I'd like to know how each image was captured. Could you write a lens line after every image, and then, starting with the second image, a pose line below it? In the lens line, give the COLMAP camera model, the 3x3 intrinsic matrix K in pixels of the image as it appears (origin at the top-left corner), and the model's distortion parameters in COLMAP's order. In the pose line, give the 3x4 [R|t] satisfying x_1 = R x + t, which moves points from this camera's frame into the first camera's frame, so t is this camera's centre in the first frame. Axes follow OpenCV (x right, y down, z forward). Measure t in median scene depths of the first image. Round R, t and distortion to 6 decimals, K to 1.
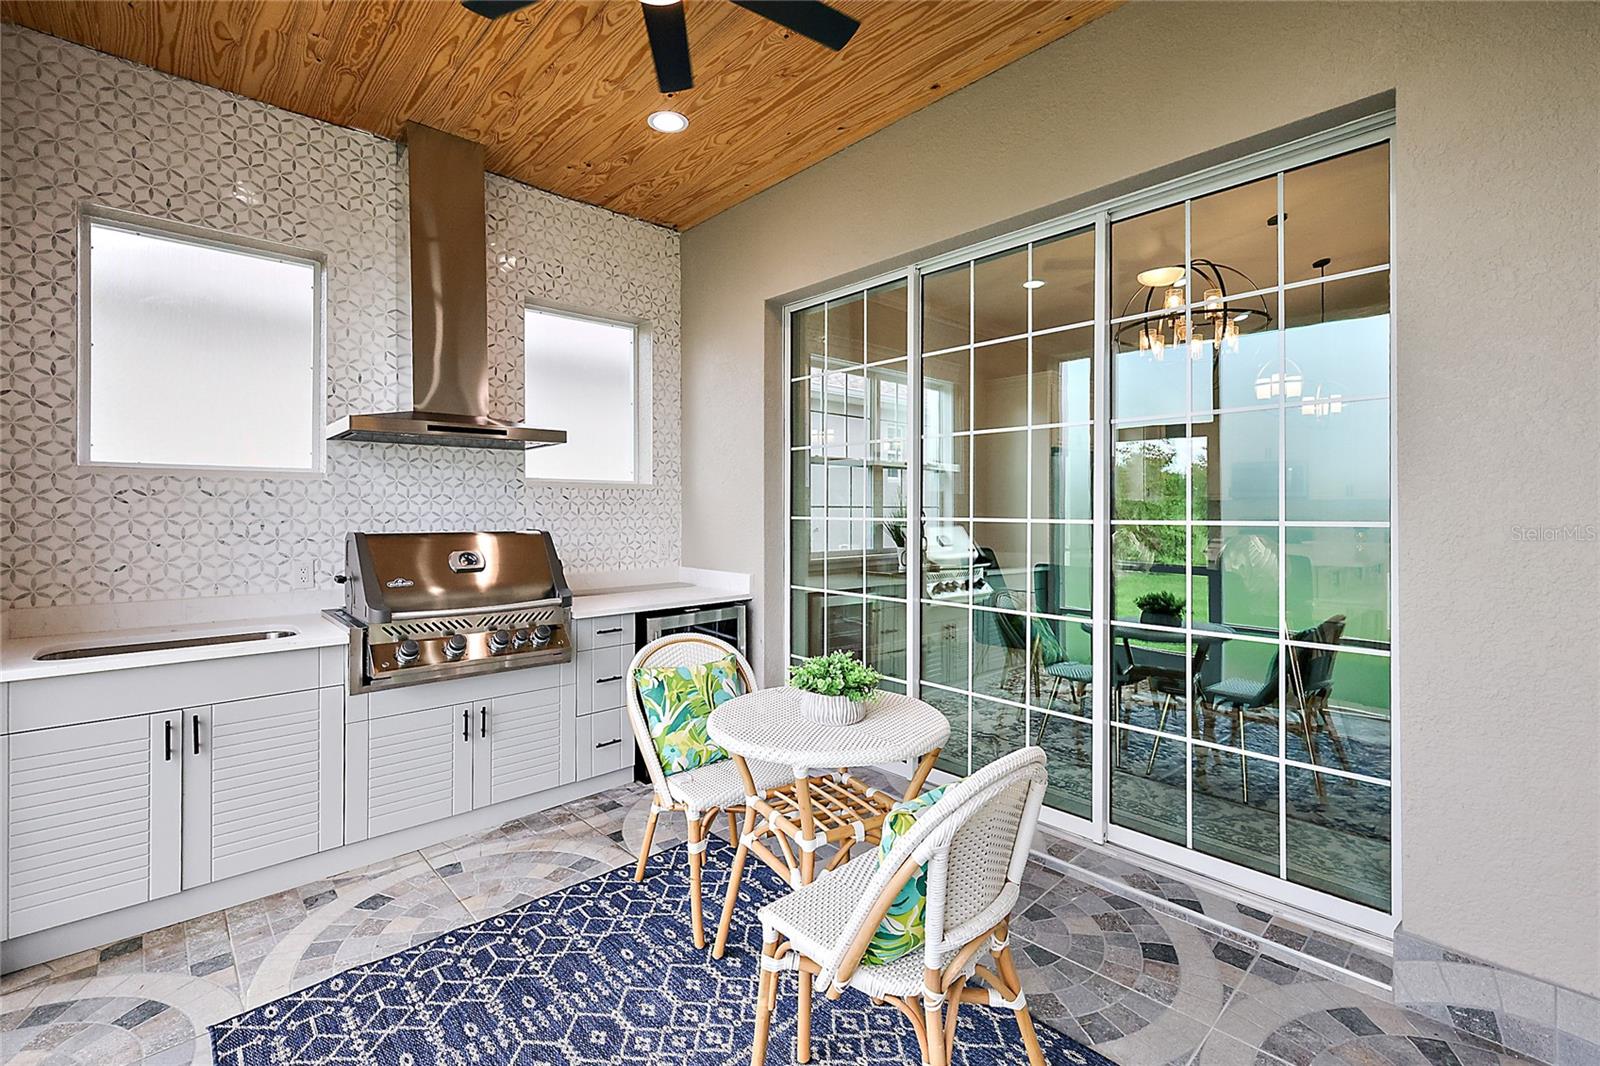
lens RADIAL K [[696.2, 0, 796.5], [0, 696.2, 512.7], [0, 0, 1]] dist [-0.000147, 0.000433]
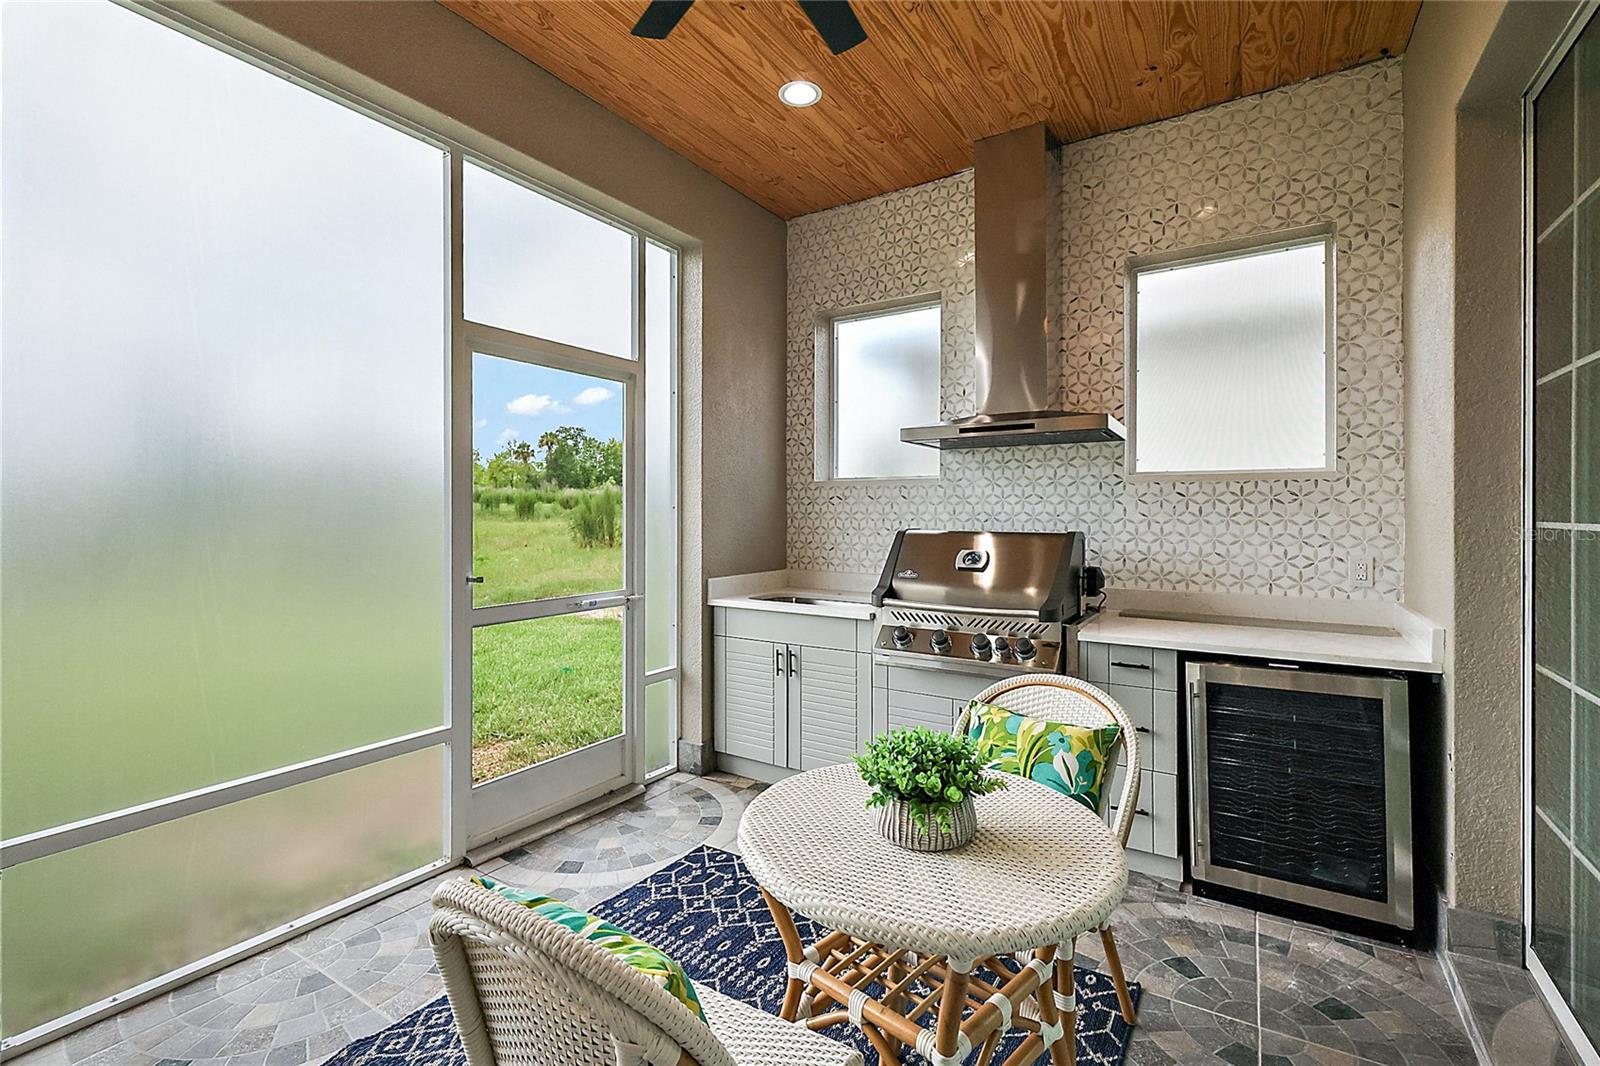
lens RADIAL K [[707.8, 0, 807.8], [0, 707.8, 518.7], [0, 0, 1]] dist [0.003484, -0.000156]
pose [[0.261741, 0.008886, -0.965097, 0.411313], [-0.006810, 0.999950, 0.007360, 0.003576], [0.965114, 0.004646, 0.261788, 0.463689]]
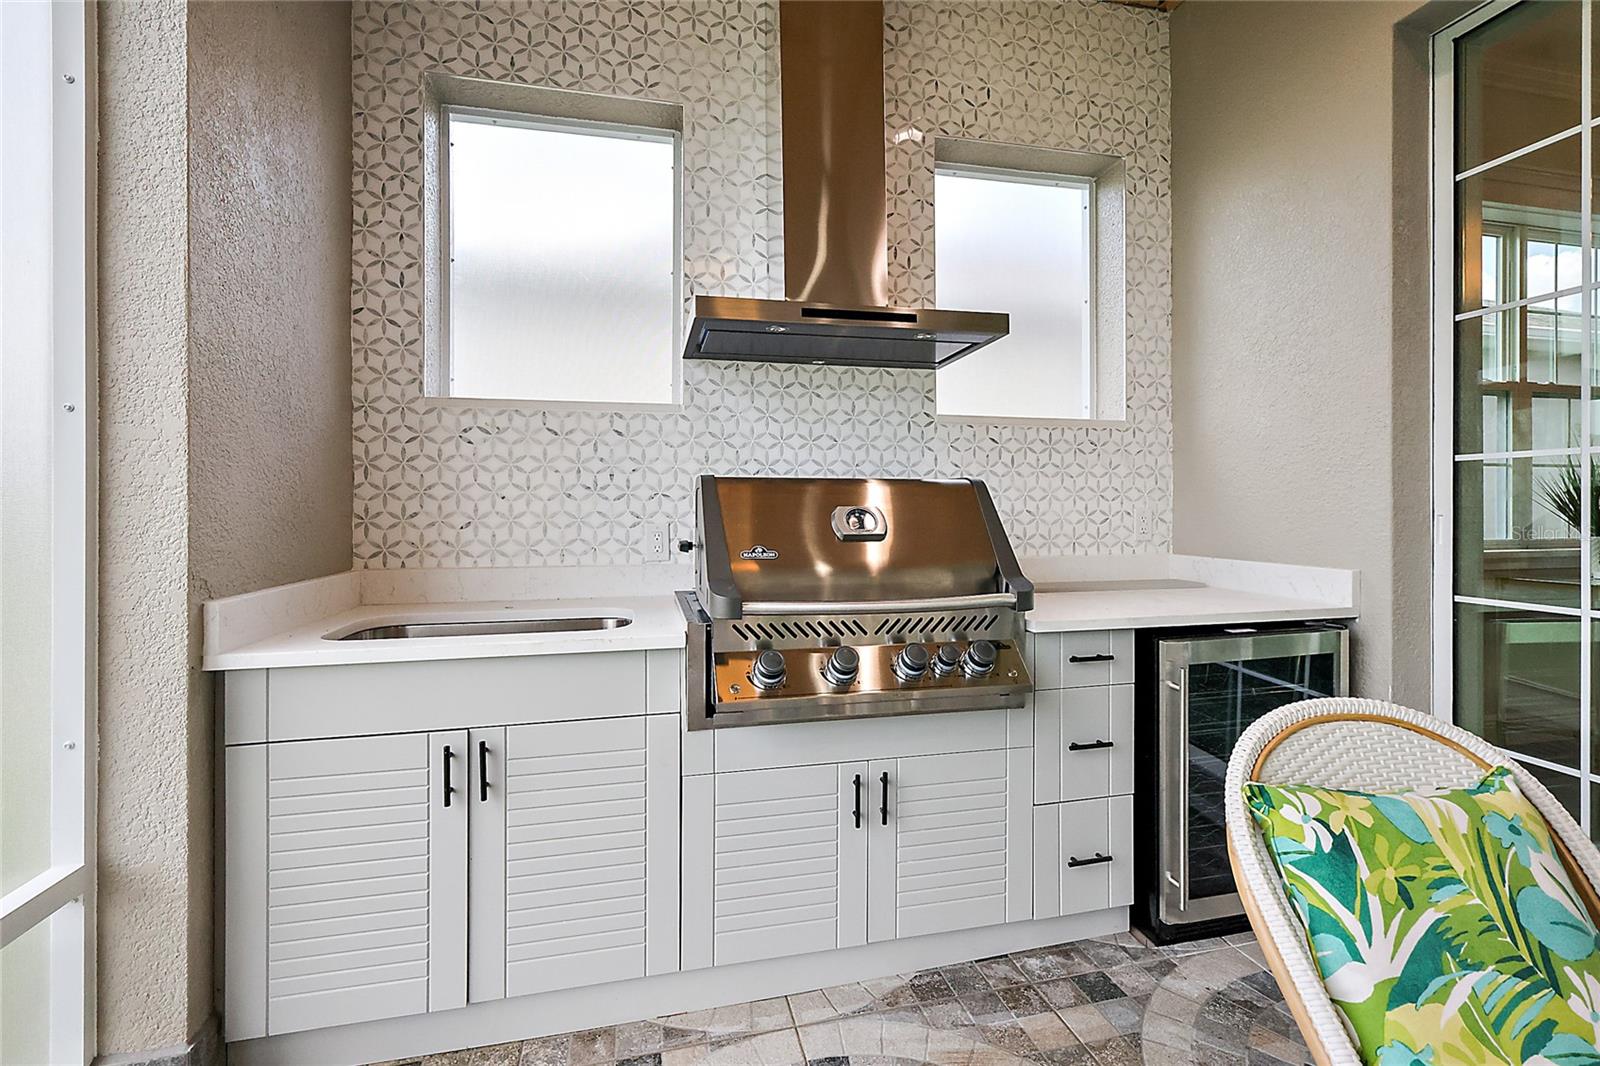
lens RADIAL K [[696.2, 0, 799.6], [0, 696.2, 509.0], [0, 0, 1]] dist [-0.000147, 0.000433]
pose [[0.867094, -0.003637, -0.498131, -0.200701], [0.001533, 0.999988, -0.004632, 0.055265], [0.498142, 0.003252, 0.867089, 0.418065]]
